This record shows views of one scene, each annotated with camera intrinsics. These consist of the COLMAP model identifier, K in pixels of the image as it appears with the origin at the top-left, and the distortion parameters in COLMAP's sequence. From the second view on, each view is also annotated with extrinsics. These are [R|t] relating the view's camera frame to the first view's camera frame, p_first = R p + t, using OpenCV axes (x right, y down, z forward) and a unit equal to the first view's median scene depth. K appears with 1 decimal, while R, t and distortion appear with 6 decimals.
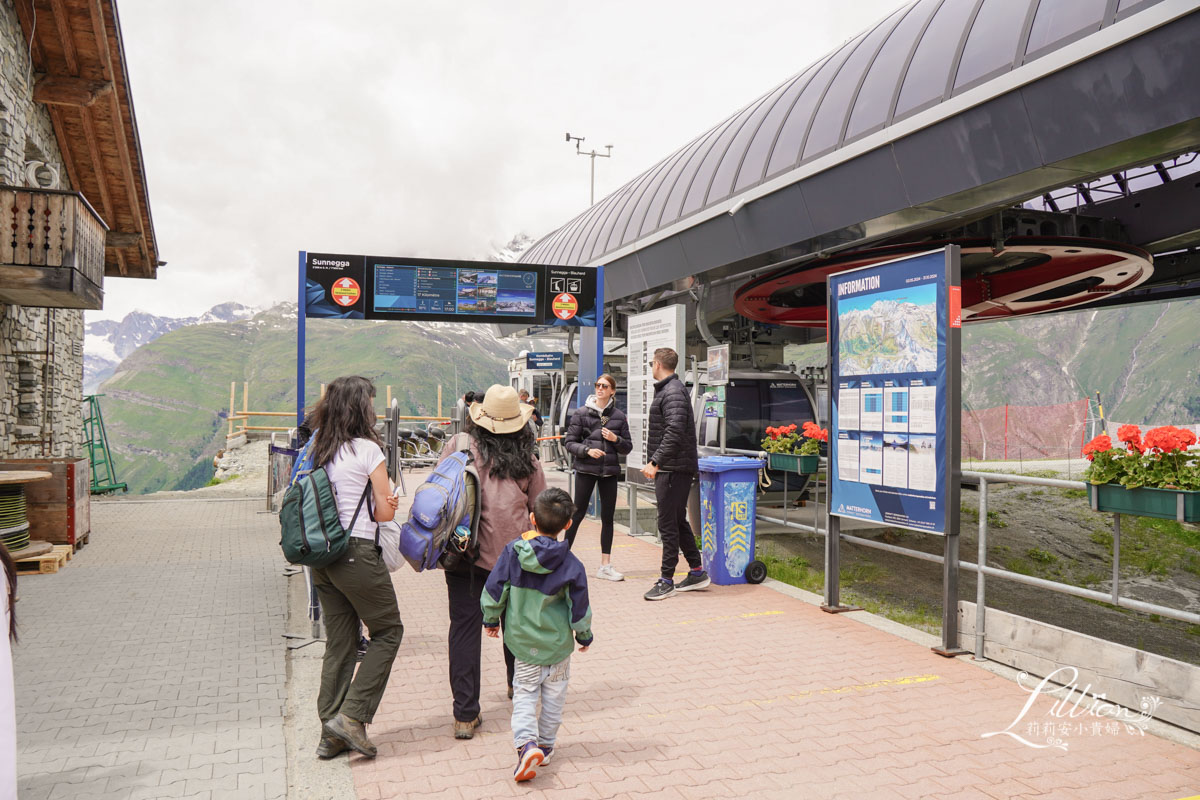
lens RADIAL K [[873.0, 0, 598.4], [0, 873.0, 400.7], [0, 0, 1]] dist [-0.000674, 0.003316]
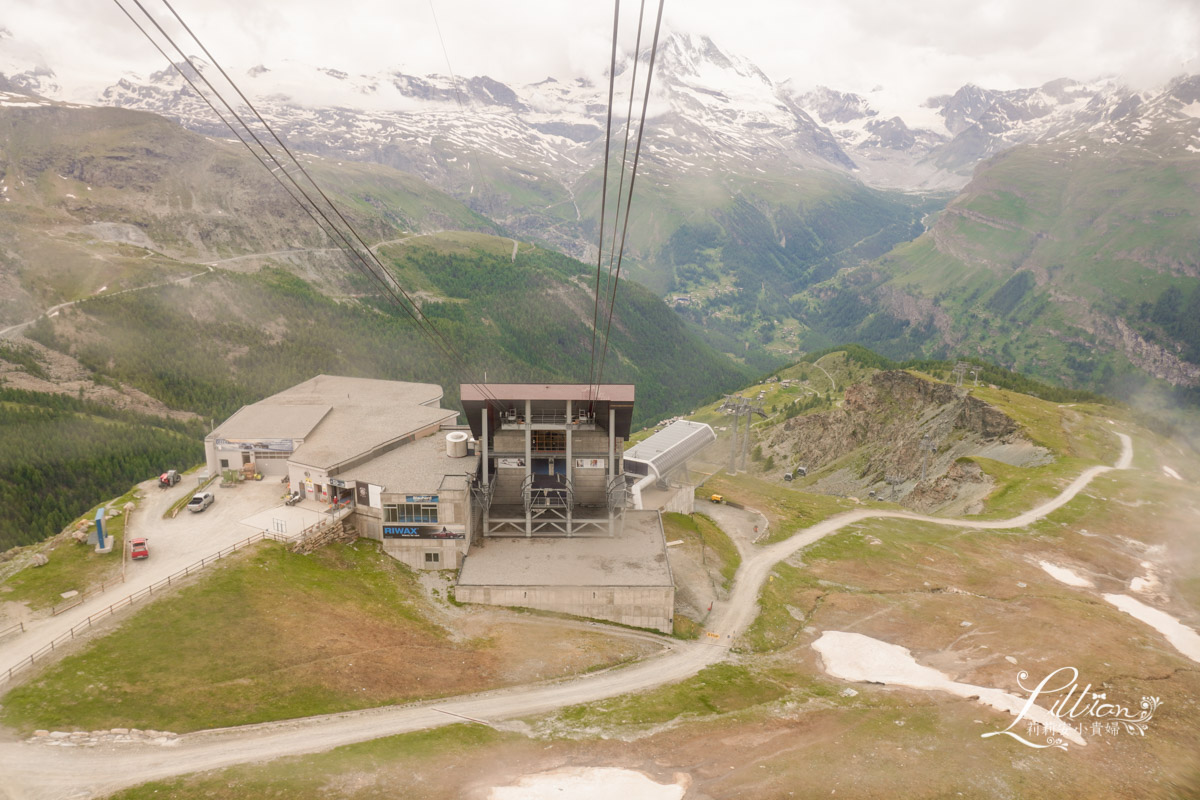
lens RADIAL K [[873.0, 0, 598.8], [0, 873.0, 398.8], [0, 0, 1]] dist [-0.000674, 0.003316]
pose [[0.650121, 0.188996, -0.735950, 0.115886], [0.012919, 0.965682, 0.259405, -0.076329], [0.759721, -0.178152, 0.625369, -0.282850]]
